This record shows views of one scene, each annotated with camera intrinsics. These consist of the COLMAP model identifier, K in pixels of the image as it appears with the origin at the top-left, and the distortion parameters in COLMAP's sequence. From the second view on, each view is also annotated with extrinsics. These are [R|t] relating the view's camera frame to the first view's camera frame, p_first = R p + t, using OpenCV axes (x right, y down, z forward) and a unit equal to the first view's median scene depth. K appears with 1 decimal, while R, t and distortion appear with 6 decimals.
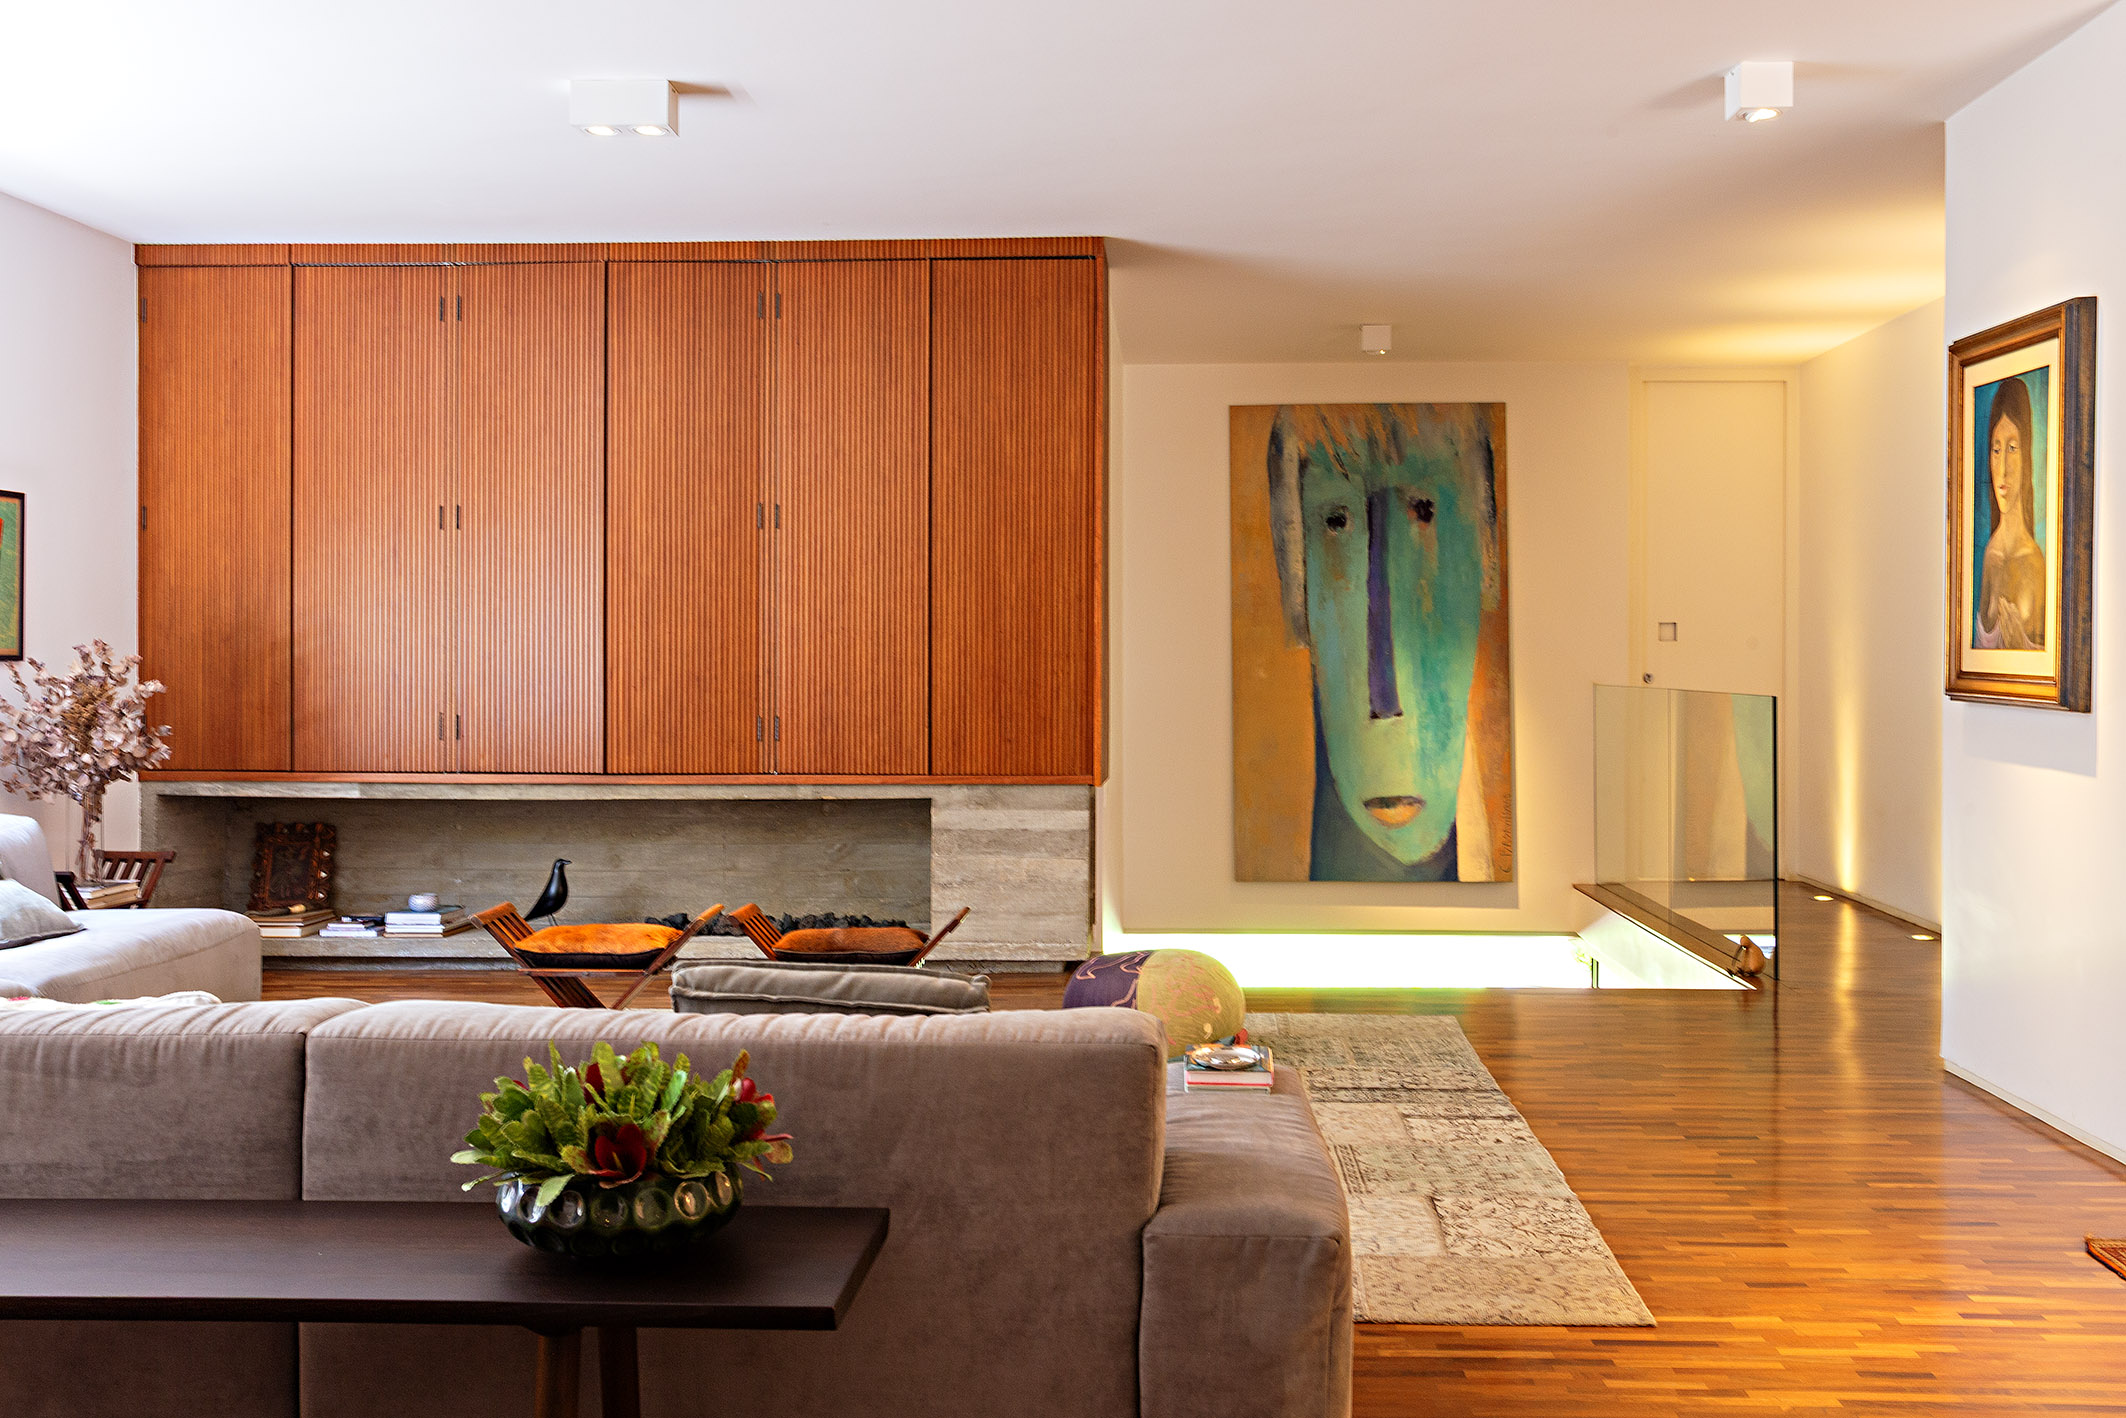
lens RADIAL K [[1754.1, 0, 1000.4], [0, 1754.1, 690.6], [0, 0, 1]] dist [0.014506, -0.017367]
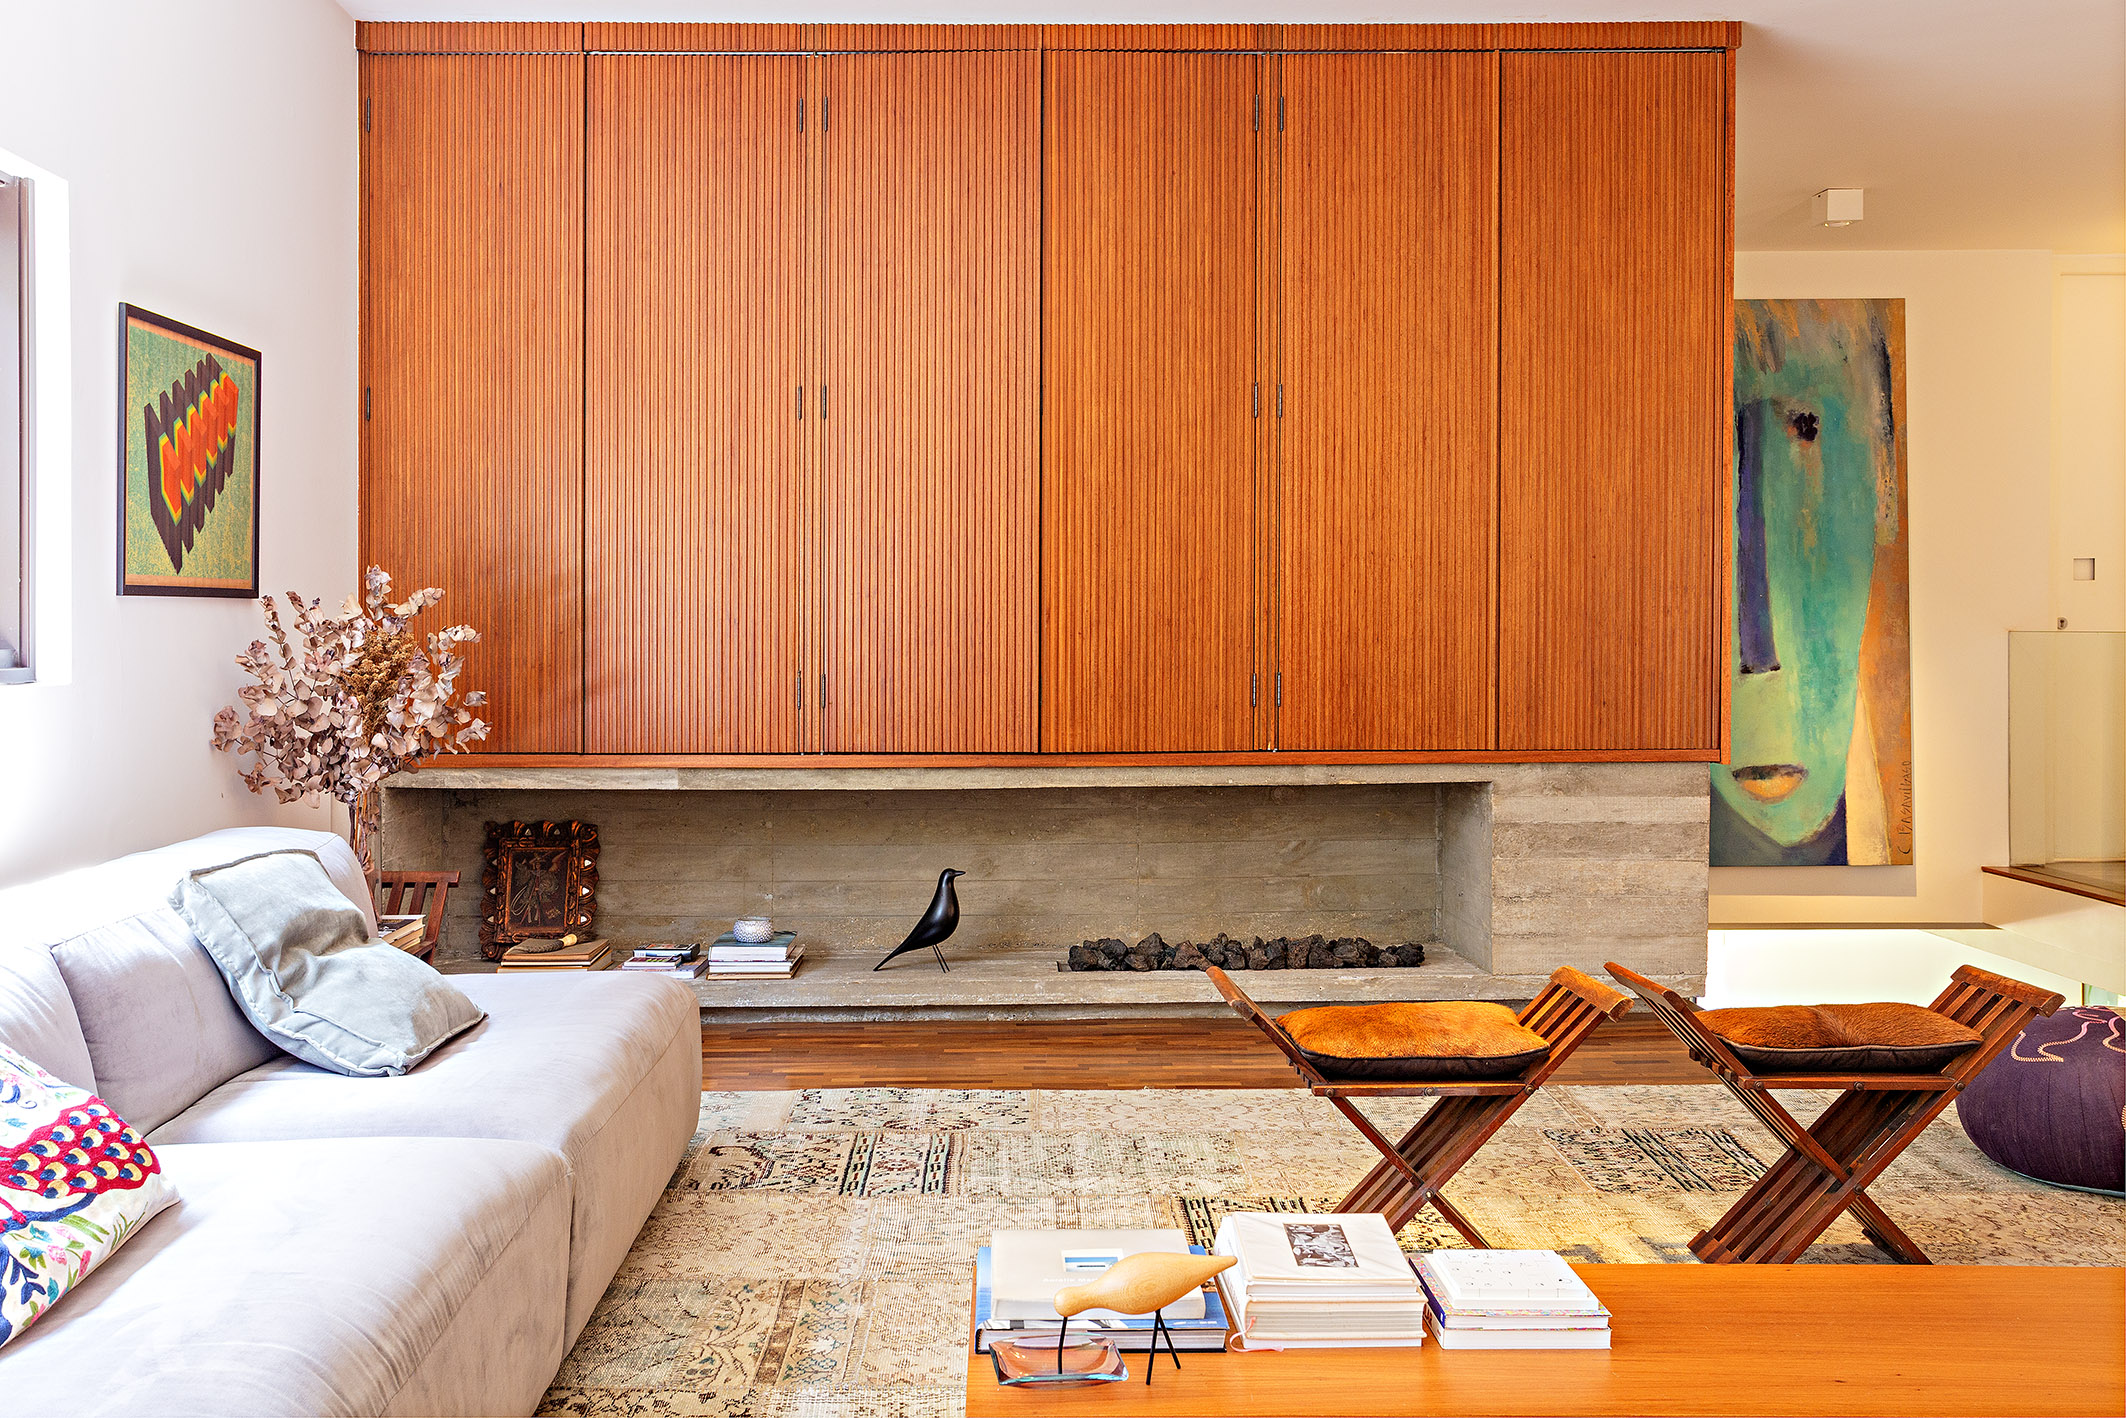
lens RADIAL K [[1754.1, 0, 1011.6], [0, 1754.1, 653.5], [0, 0, 1]] dist [0.014506, -0.017367]
pose [[0.995761, -0.005129, 0.091839, -0.304249], [0.005055, 0.999987, 0.001034, 0.005258], [-0.091843, -0.000565, 0.995773, 0.275369]]
